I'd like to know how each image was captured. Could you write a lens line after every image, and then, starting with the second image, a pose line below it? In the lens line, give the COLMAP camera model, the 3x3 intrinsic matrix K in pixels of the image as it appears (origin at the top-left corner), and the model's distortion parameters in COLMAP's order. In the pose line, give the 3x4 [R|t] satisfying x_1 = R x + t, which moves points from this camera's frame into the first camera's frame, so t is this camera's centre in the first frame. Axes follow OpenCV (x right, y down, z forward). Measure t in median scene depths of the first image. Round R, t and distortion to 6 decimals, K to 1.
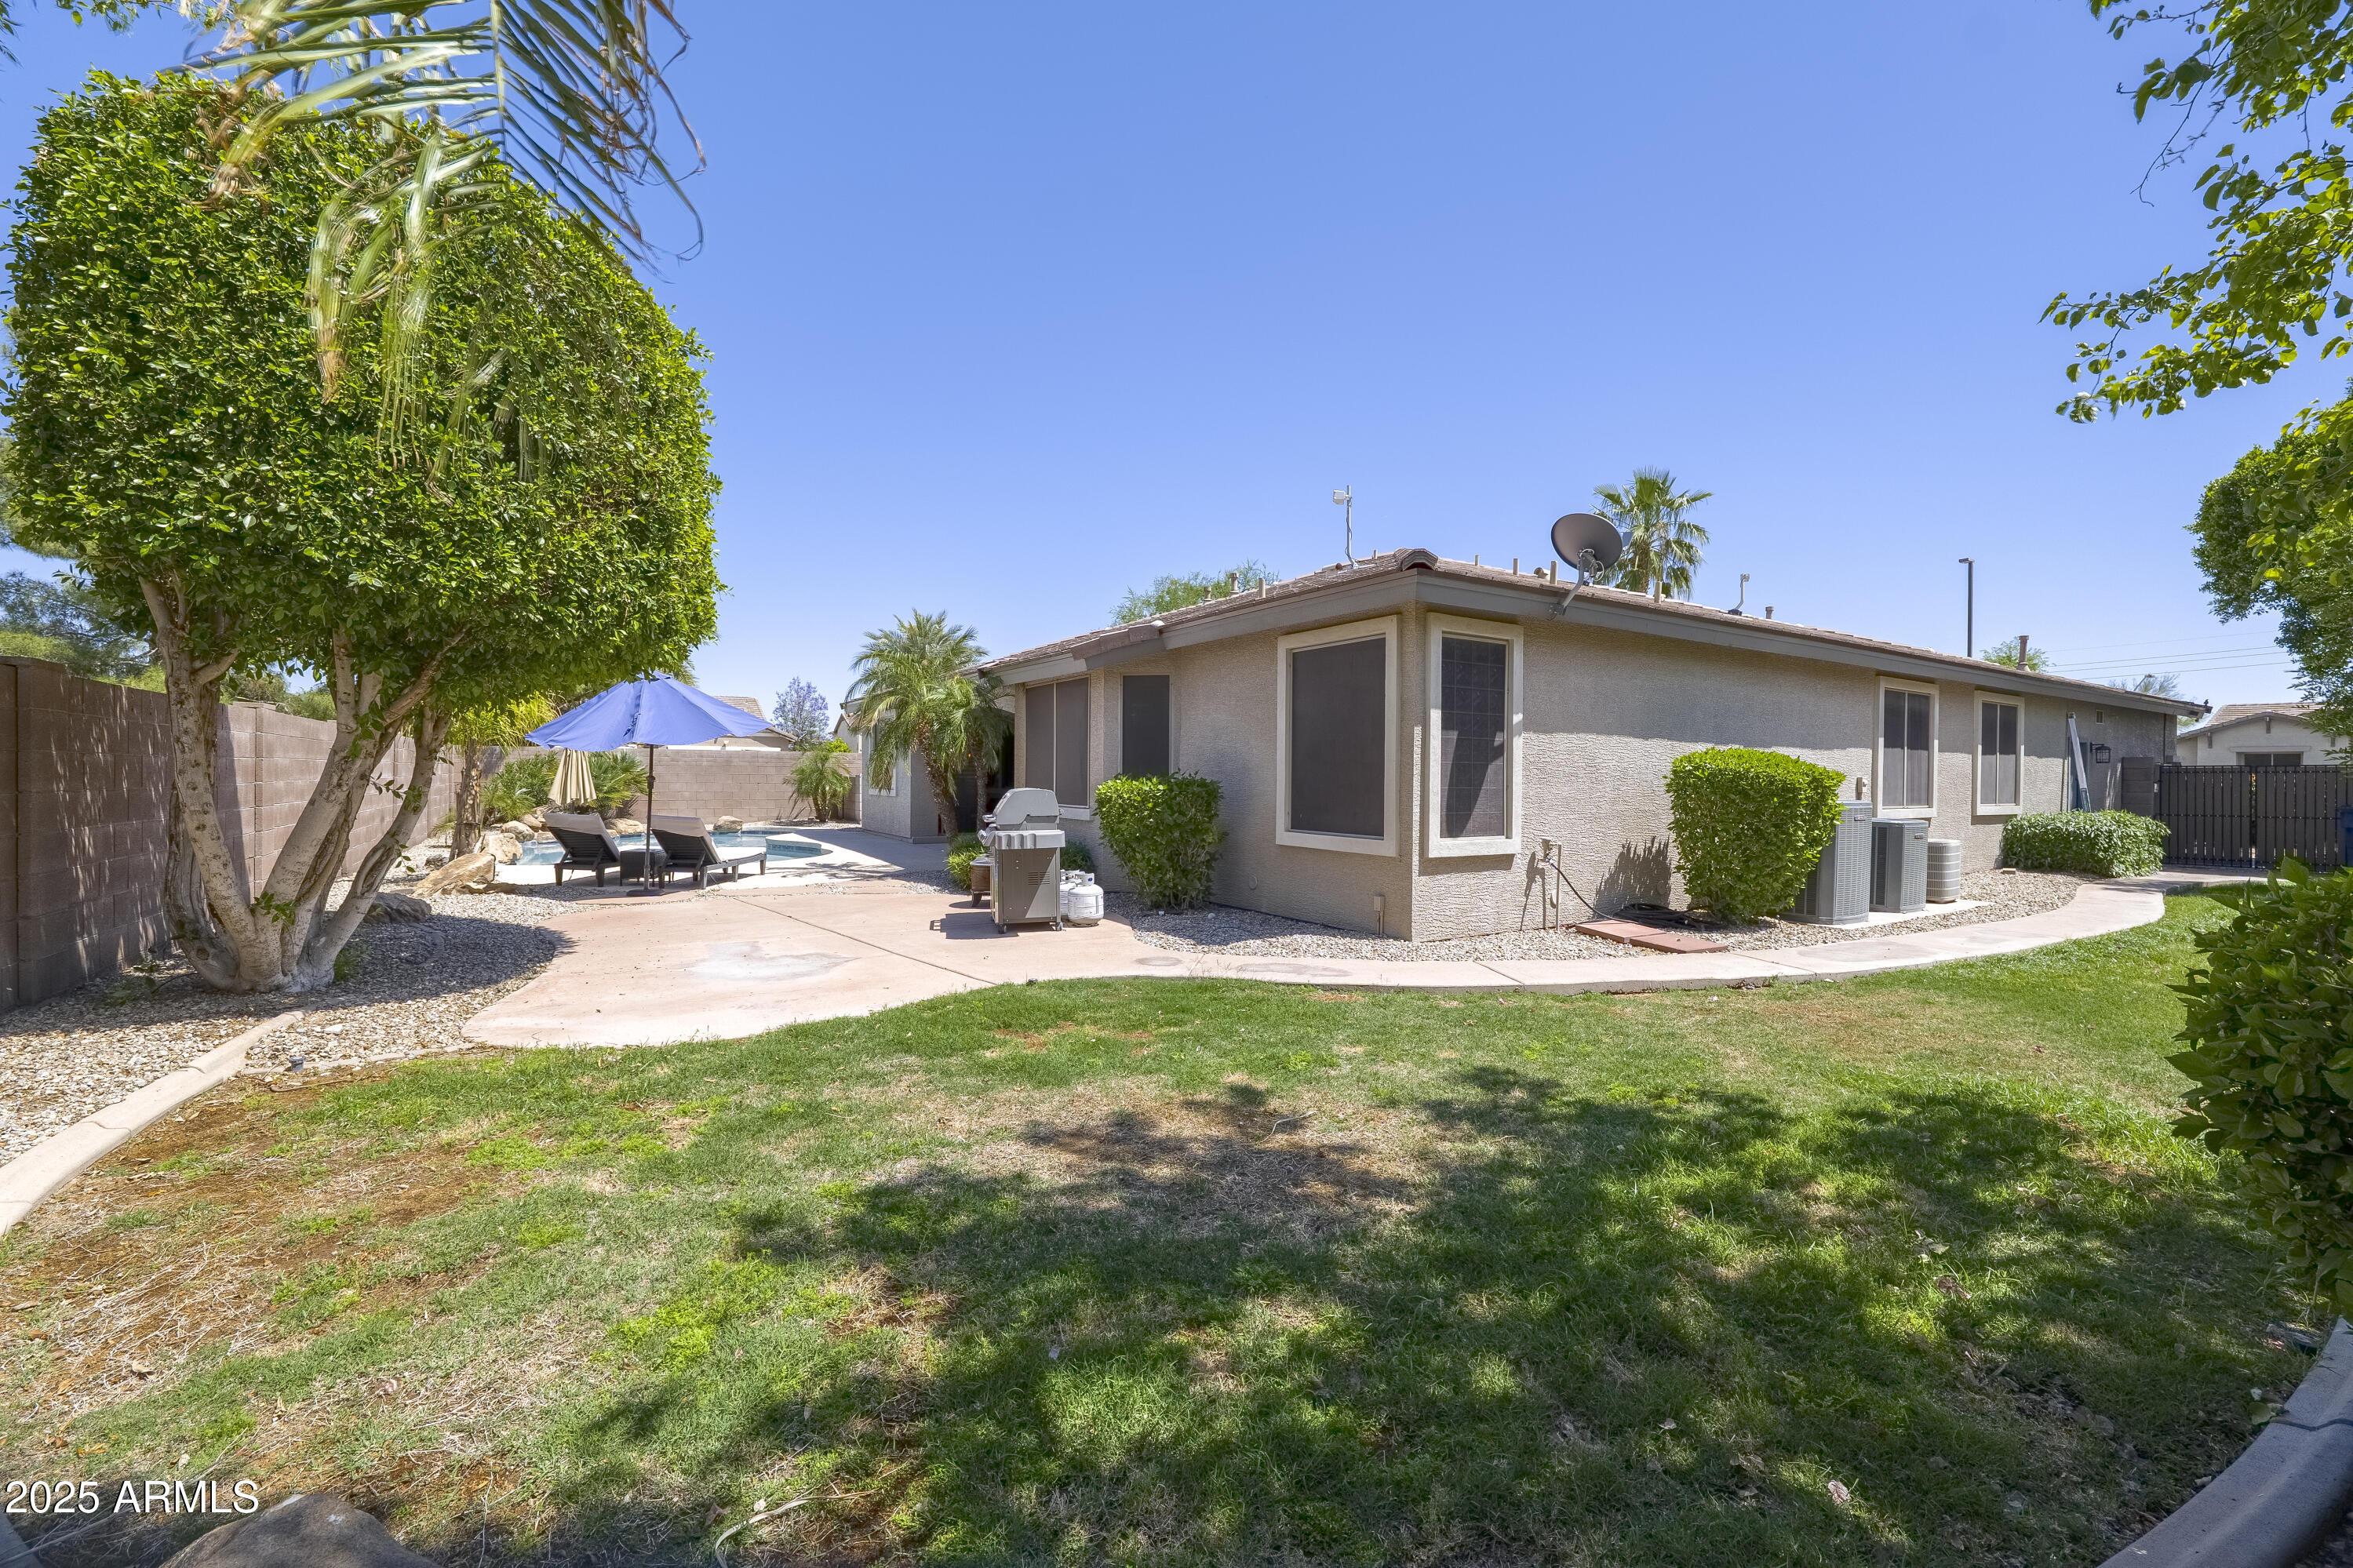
lens RADIAL K [[934.6, 0, 1176.5], [0, 934.6, 784.0], [0, 0, 1]] dist [-0.014875, 0.000580]
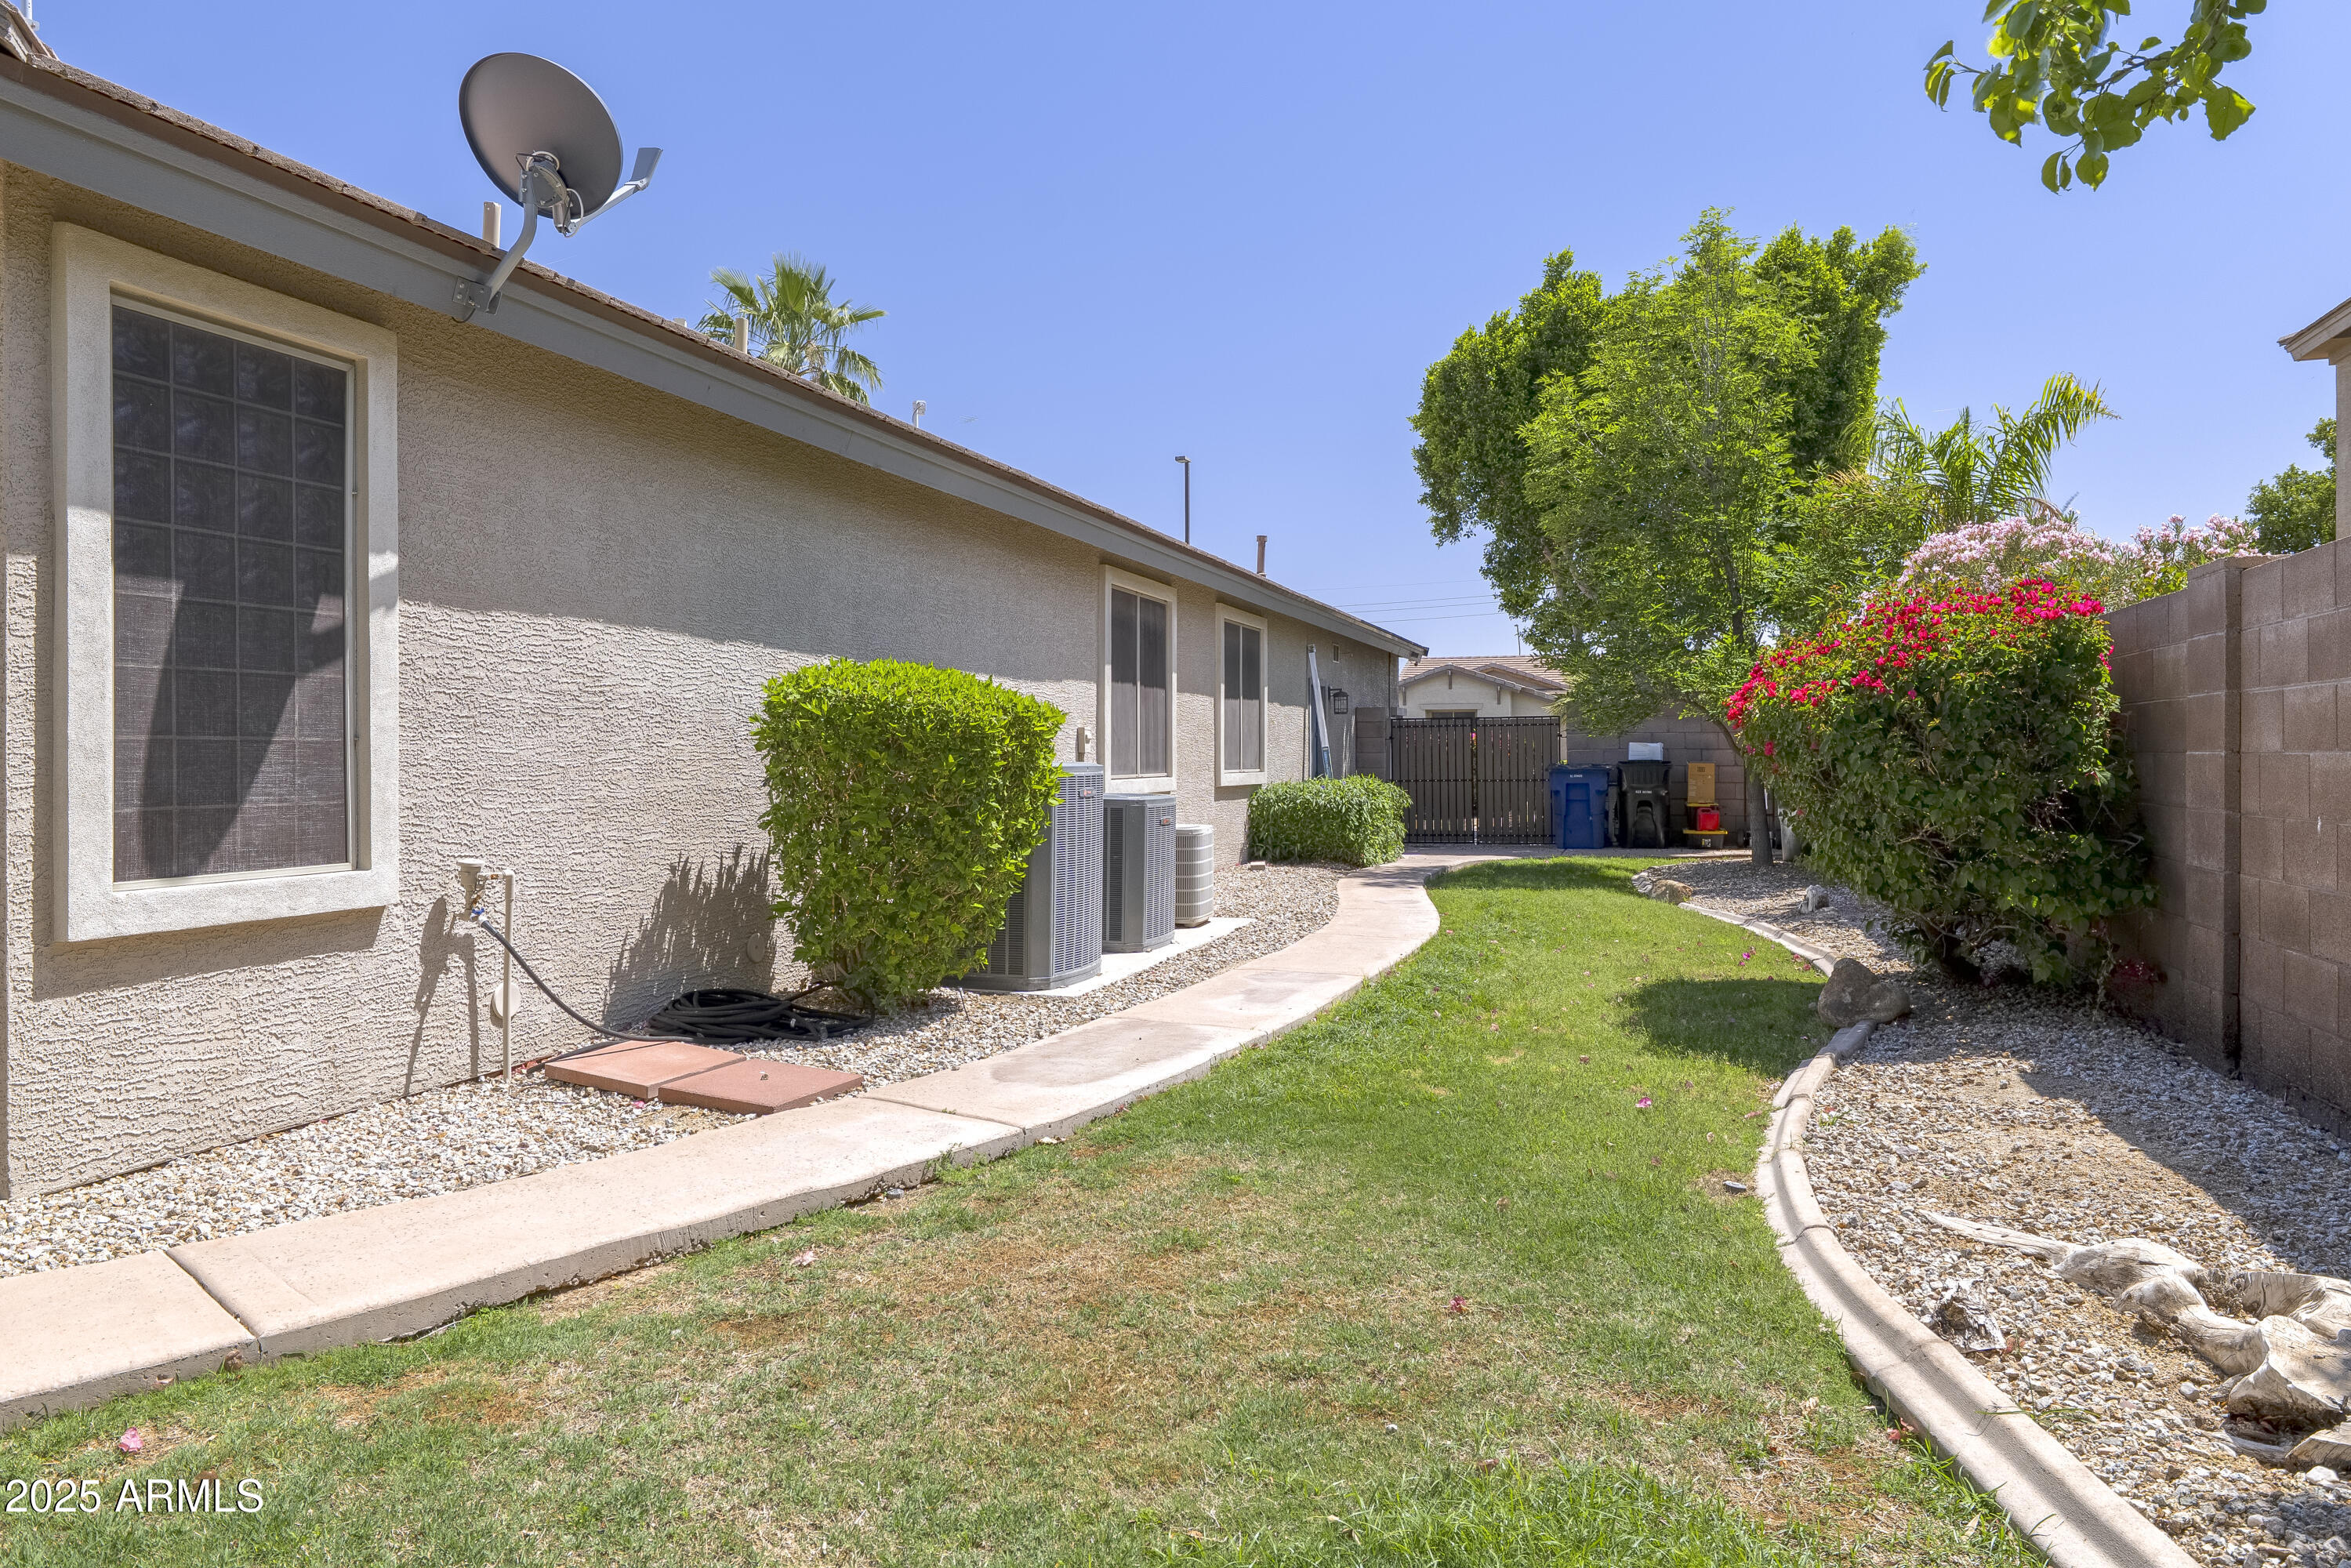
lens RADIAL K [[1519.7, 0, 1175.5], [0, 1519.7, 784.0], [0, 0, 1]] dist [0.000864, 0.000391]
pose [[0.762931, -0.024688, 0.646008, 0.184313], [0.014852, 0.999676, 0.020664, 0.013057], [-0.646309, -0.006170, 0.763051, 0.263710]]
